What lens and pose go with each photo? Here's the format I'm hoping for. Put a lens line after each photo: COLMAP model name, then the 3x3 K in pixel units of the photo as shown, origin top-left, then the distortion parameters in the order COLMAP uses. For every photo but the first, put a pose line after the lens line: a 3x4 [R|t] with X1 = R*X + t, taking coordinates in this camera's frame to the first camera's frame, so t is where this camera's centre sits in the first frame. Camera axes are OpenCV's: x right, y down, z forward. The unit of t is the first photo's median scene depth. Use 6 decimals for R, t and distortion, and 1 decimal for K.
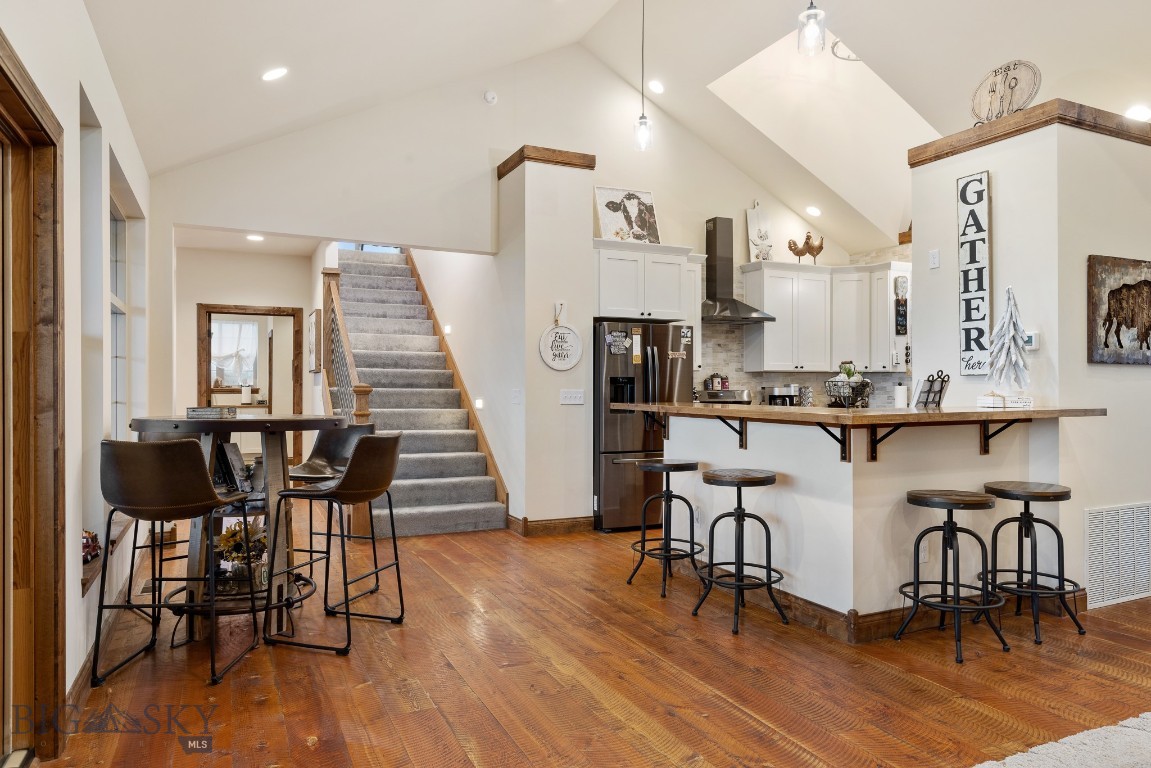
lens RADIAL K [[749.5, 0, 575.8], [0, 749.5, 382.3], [0, 0, 1]] dist [0.004953, -0.001954]
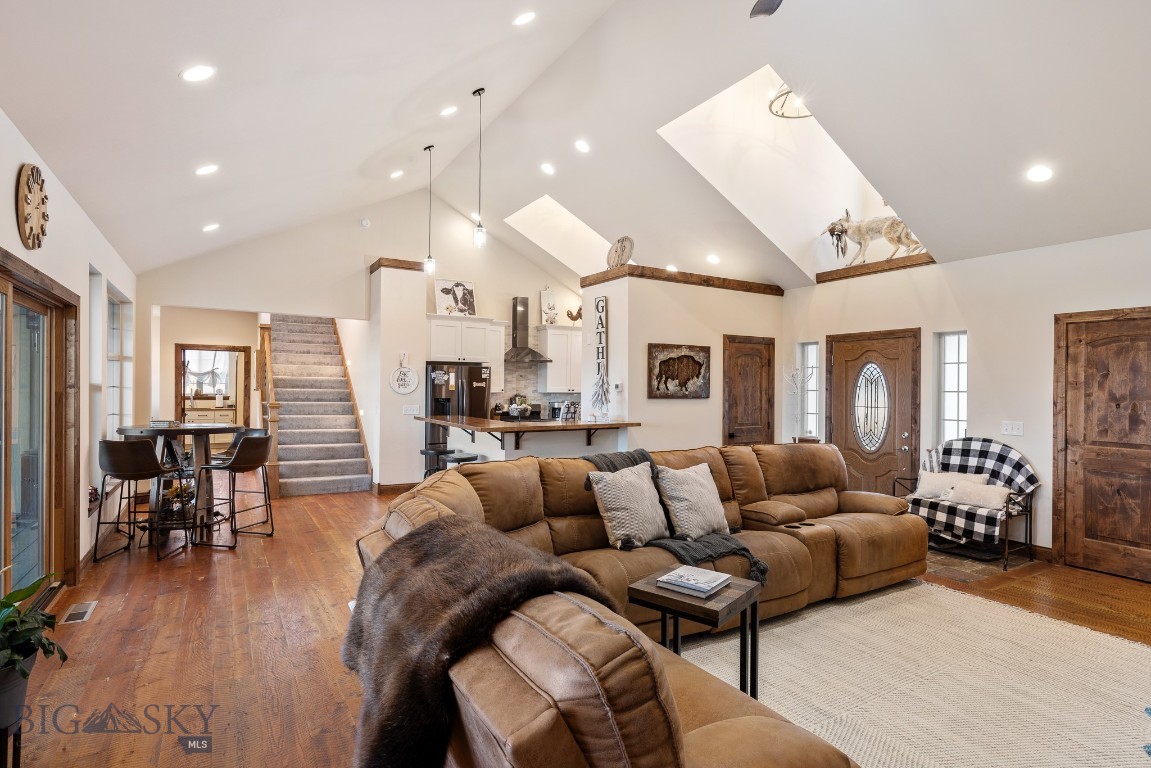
lens RADIAL K [[590.2, 0, 576.2], [0, 590.2, 386.8], [0, 0, 1]] dist [-0.004150, 0.000933]
pose [[0.994471, 0.008807, 0.104638, 0.316818], [-0.009053, 0.999957, 0.001871, -0.053505], [-0.104617, -0.002808, 0.994509, -0.471060]]
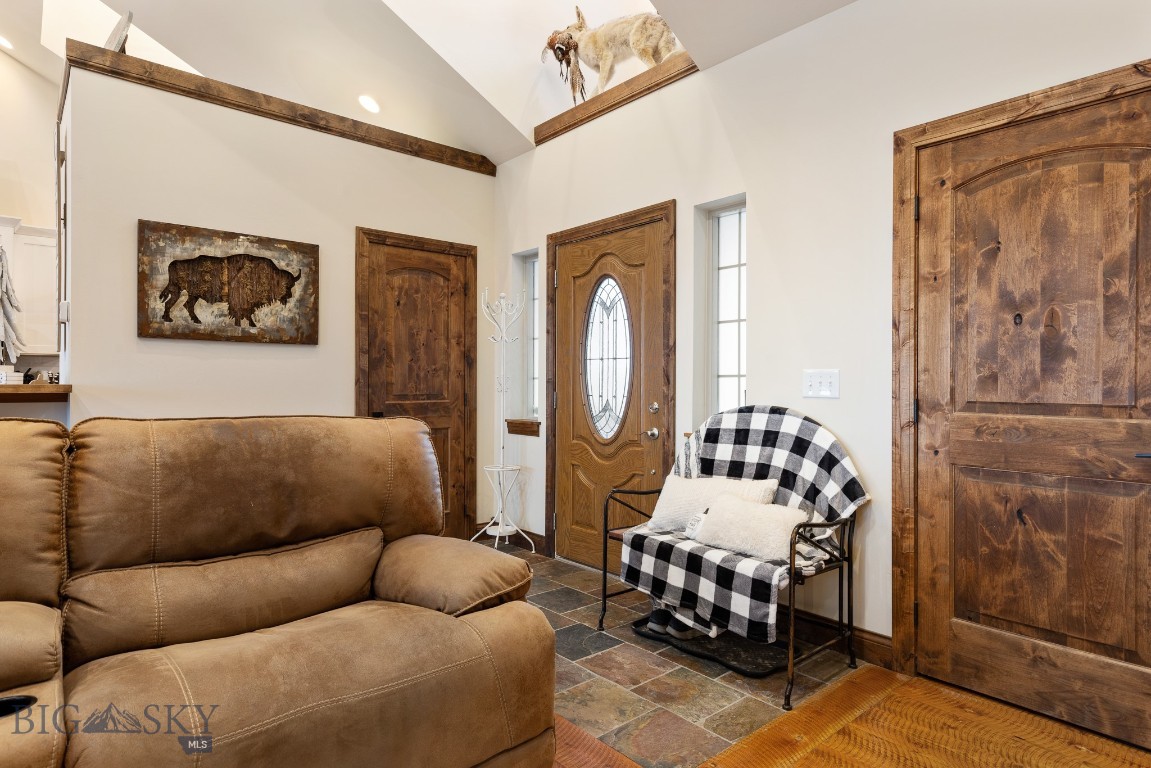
lens RADIAL K [[642.3, 0, 580.0], [0, 642.3, 381.9], [0, 0, 1]] dist [0.004542, -0.001972]
pose [[0.961929, 0.005271, 0.273248, 0.928109], [-0.005021, 0.999986, -0.001616, 0.026264], [-0.273253, 0.000183, 0.961942, 0.087698]]
